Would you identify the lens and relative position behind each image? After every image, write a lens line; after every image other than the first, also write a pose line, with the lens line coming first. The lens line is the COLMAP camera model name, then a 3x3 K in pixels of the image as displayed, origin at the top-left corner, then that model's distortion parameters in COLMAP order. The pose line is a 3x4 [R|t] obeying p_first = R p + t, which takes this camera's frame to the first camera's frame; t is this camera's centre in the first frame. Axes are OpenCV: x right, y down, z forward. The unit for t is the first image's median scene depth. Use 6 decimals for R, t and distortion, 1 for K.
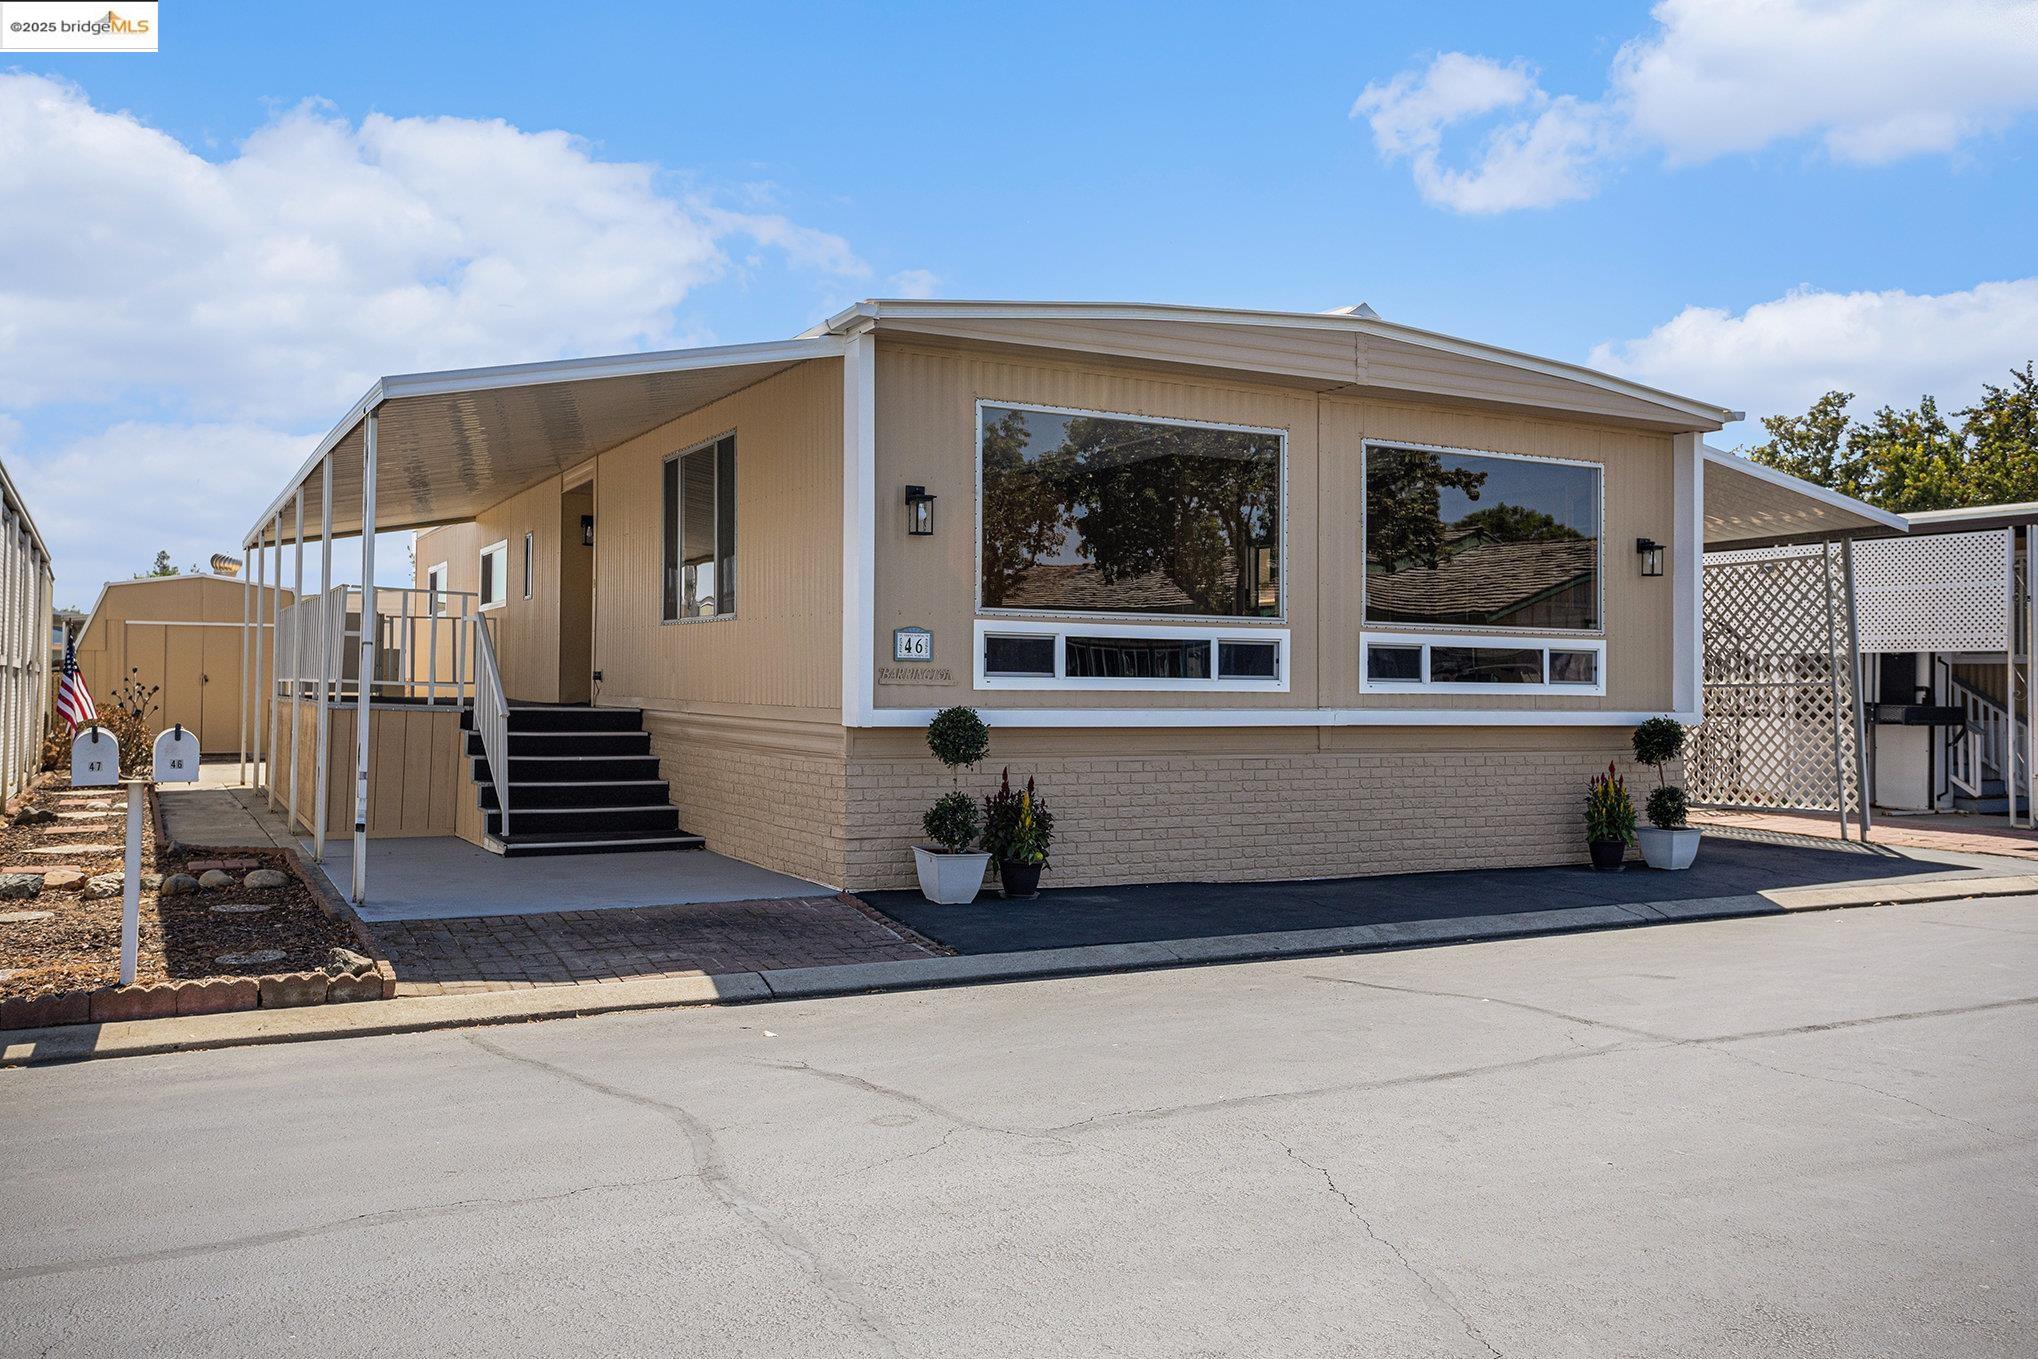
lens RADIAL K [[1785.8, 0, 1019.0], [0, 1785.8, 679.5], [0, 0, 1]] dist [-0.003911, -0.000142]
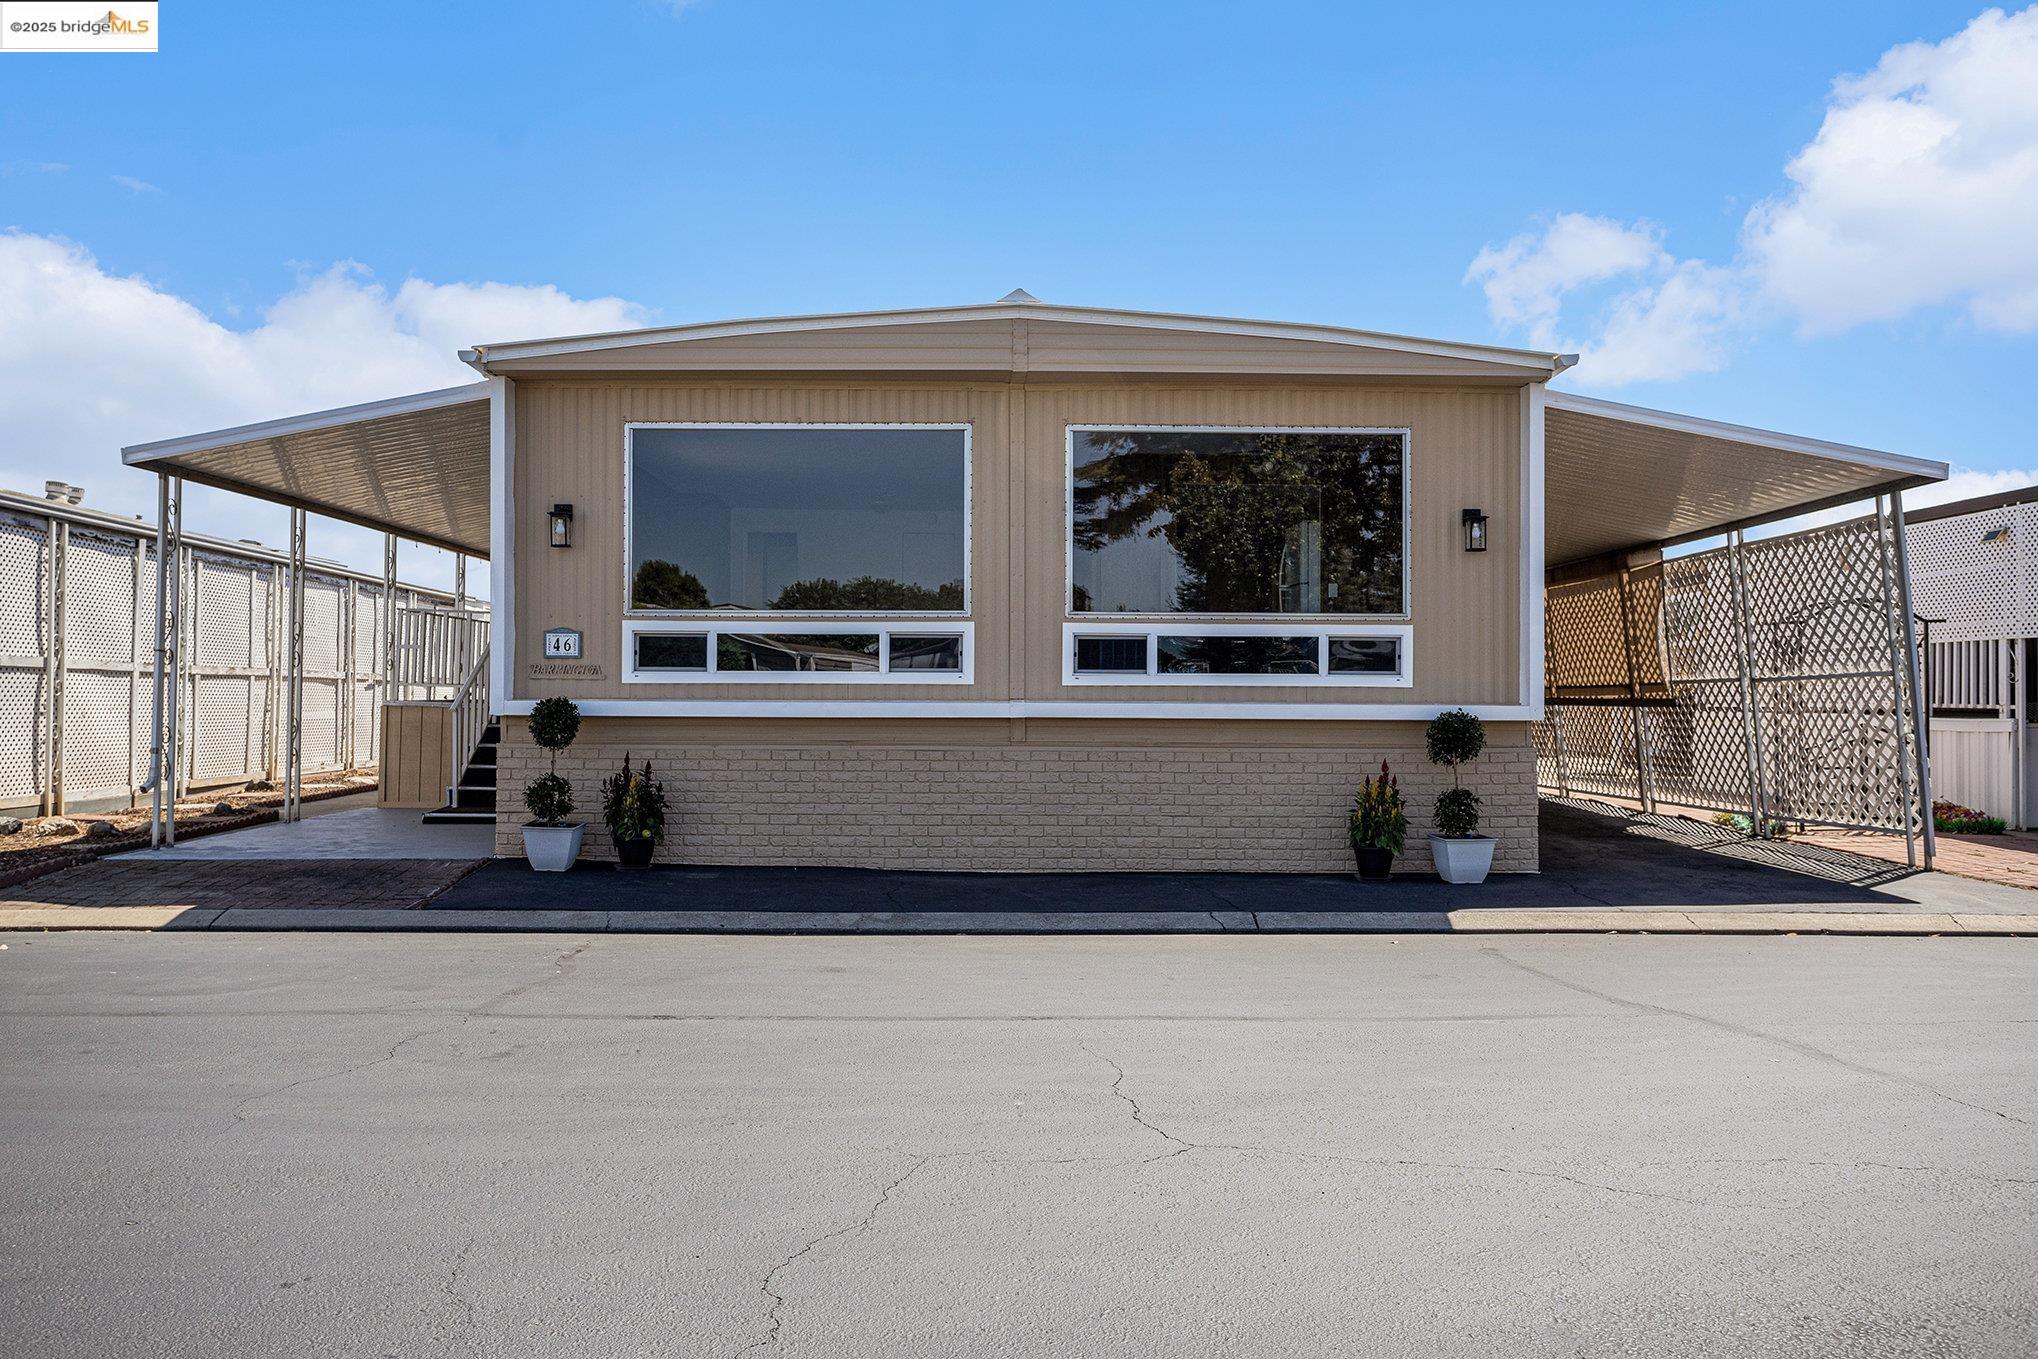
lens RADIAL K [[1423.9, 0, 1019.0], [0, 1423.9, 679.5], [0, 0, 1]] dist [-0.047143, 0.001646]
pose [[0.871531, -0.006990, -0.490290, 0.558252], [0.005891, 0.999975, -0.003785, 0.007428], [0.490304, 0.000411, 0.871551, 0.309393]]
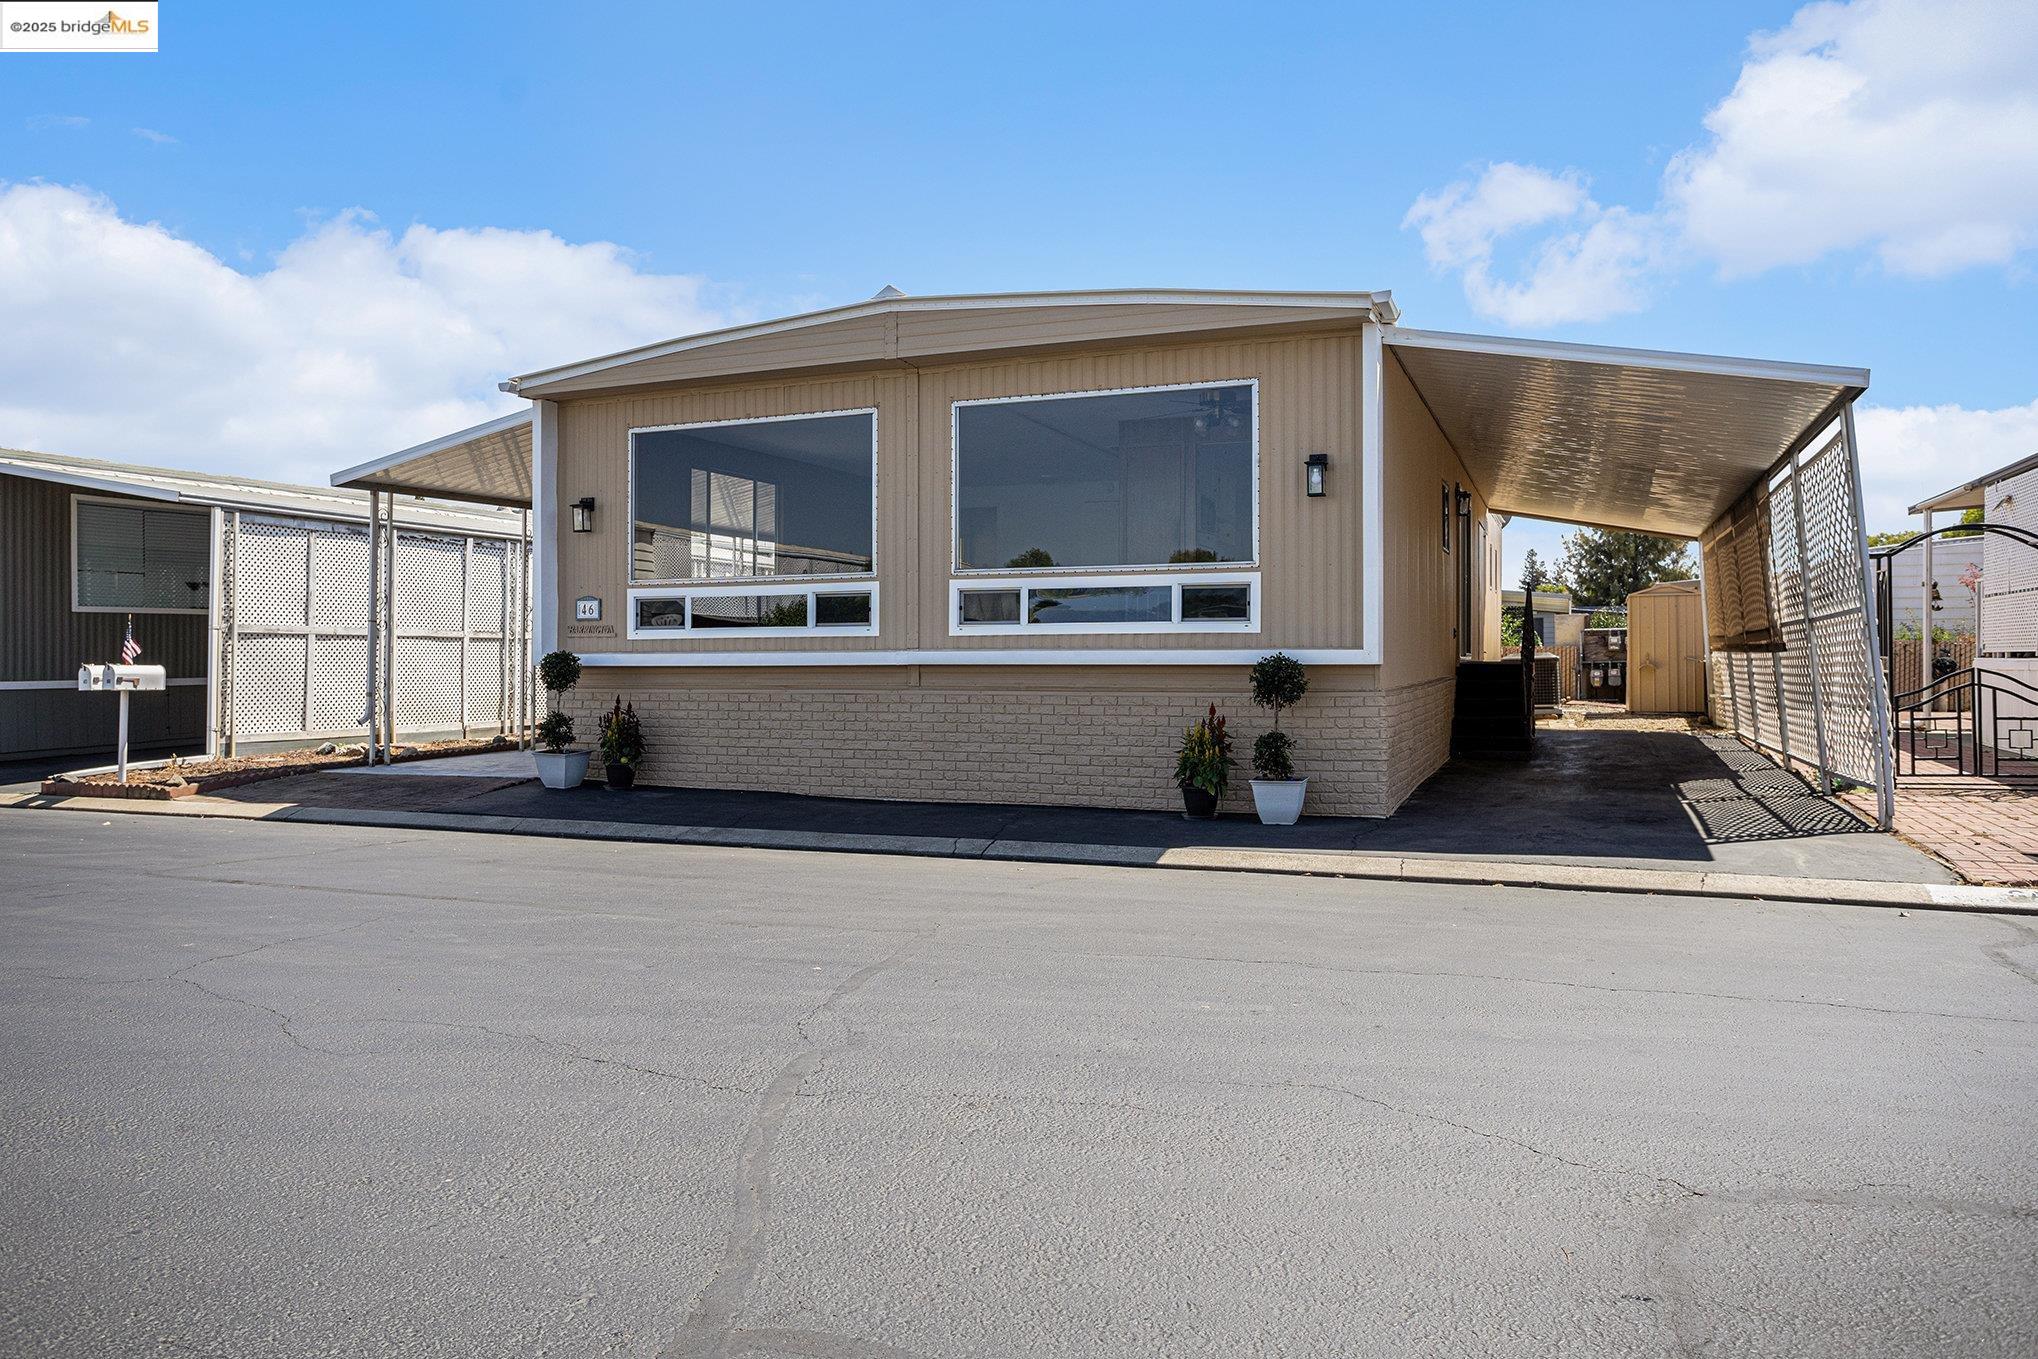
lens RADIAL K [[1386.0, 0, 1019.0], [0, 1386.0, 679.5], [0, 0, 1]] dist [-0.074946, 0.000220]
pose [[0.627014, 0.008261, -0.778964, 0.888440], [0.021036, 0.999400, 0.027531, 0.012160], [0.778724, -0.033648, 0.626464, 0.503705]]
